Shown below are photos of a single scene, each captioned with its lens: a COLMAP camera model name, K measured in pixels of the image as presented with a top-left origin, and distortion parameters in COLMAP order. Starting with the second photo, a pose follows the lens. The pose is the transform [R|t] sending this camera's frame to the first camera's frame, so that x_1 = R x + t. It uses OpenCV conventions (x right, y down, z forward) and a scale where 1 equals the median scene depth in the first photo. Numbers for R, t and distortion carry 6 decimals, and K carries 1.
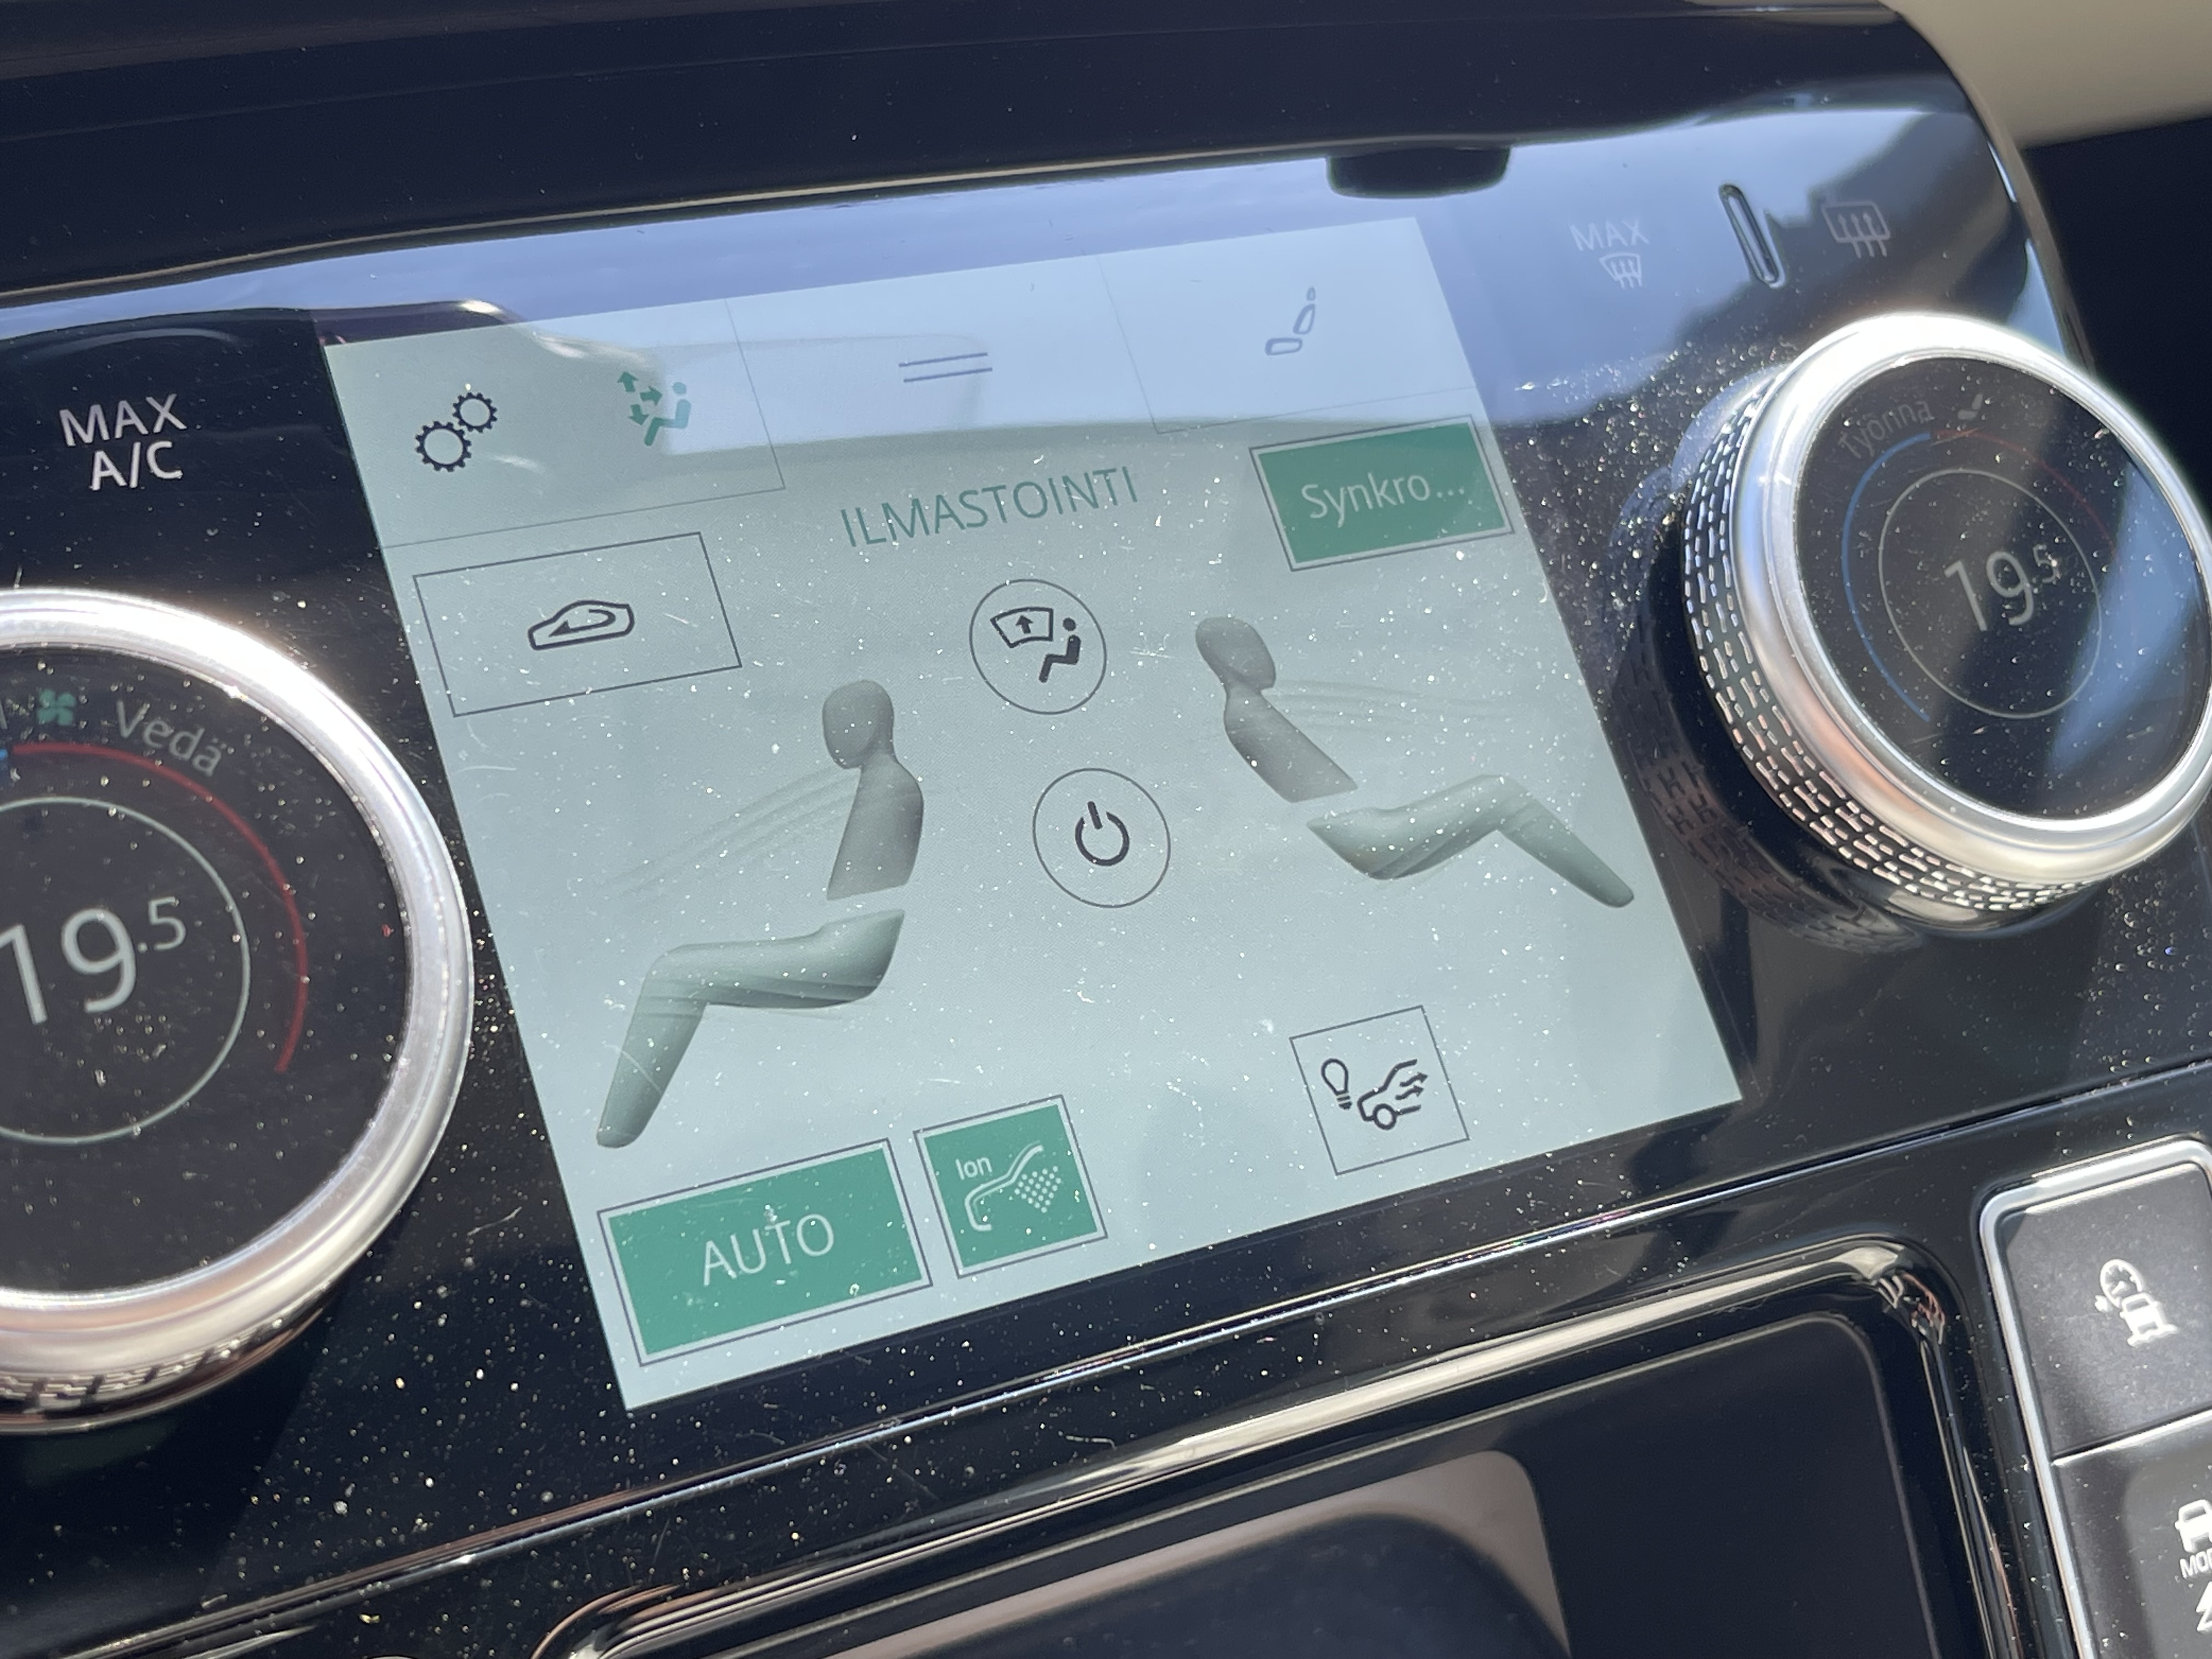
lens RADIAL K [[3163.5, 0, 1106.0], [0, 3163.5, 829.5], [0, 0, 1]] dist [0.190220, -0.795280]
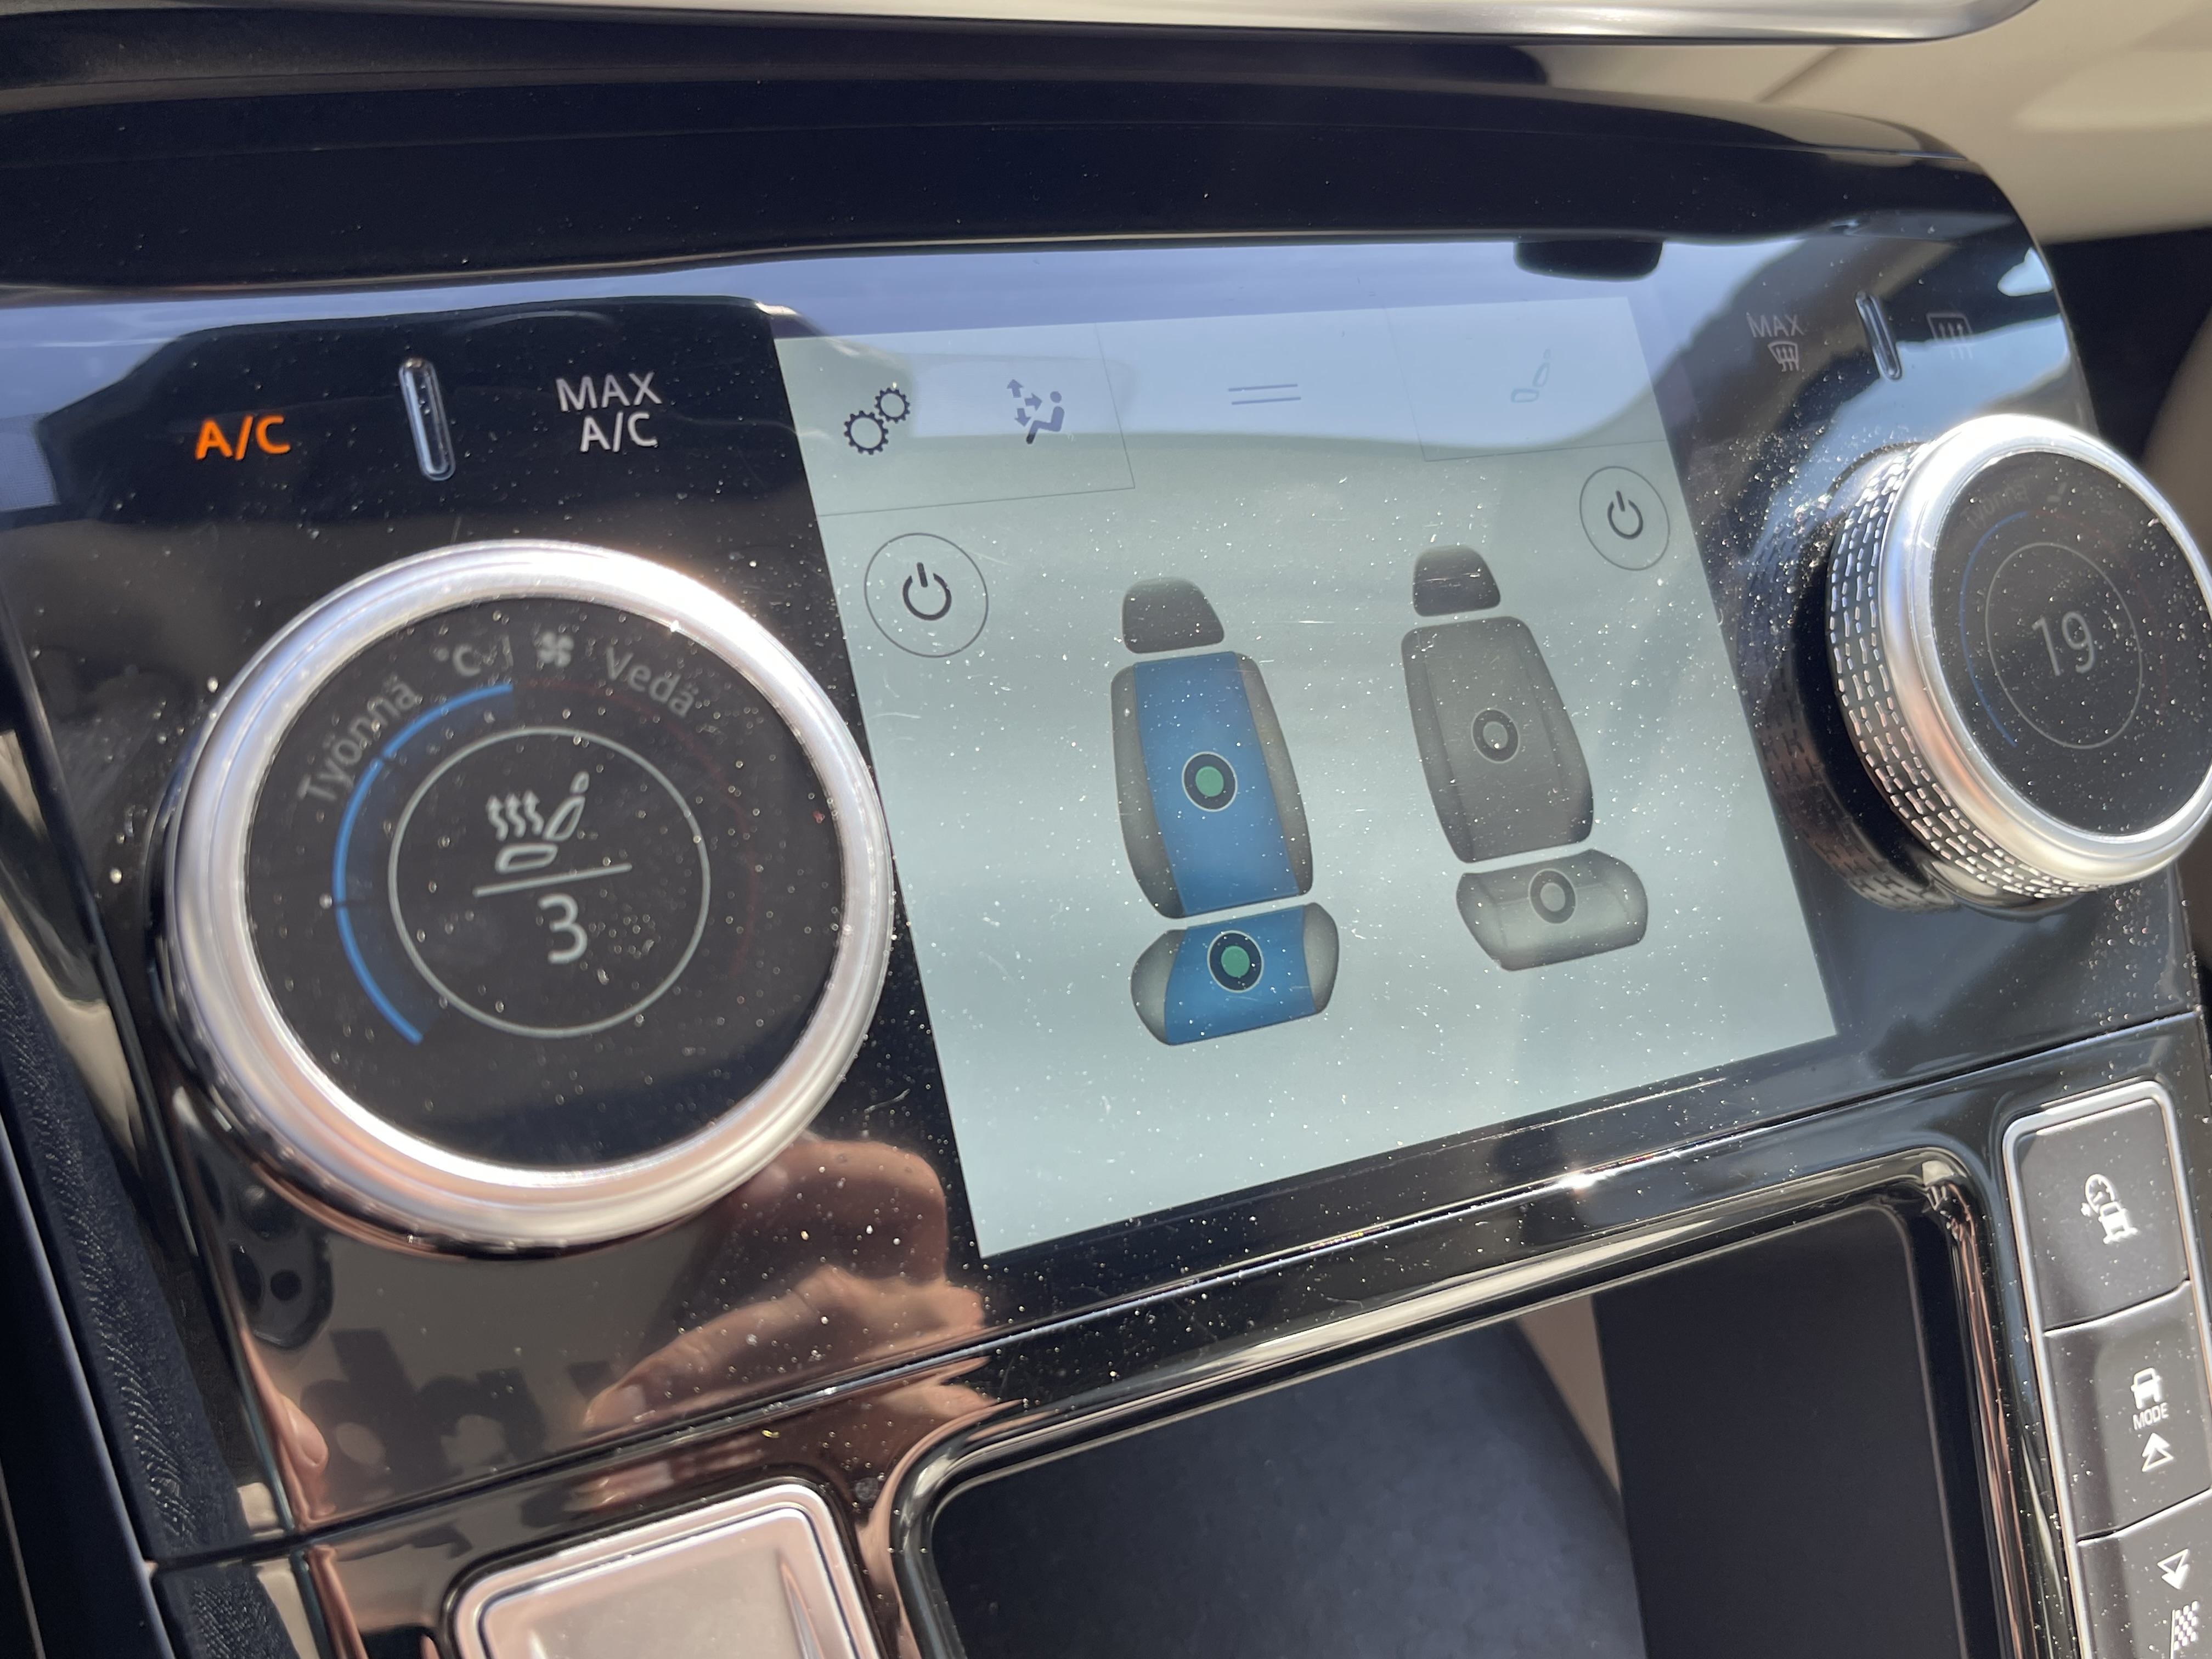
lens RADIAL K [[2021.0, 0, 1106.0], [0, 2021.0, 829.5], [0, 0, 1]] dist [0.058885, -0.126634]
pose [[0.996432, 0.082255, 0.018928, -0.110926], [-0.083633, 0.992429, 0.089940, -0.044538], [-0.011387, -0.091202, 0.995767, 0.211656]]
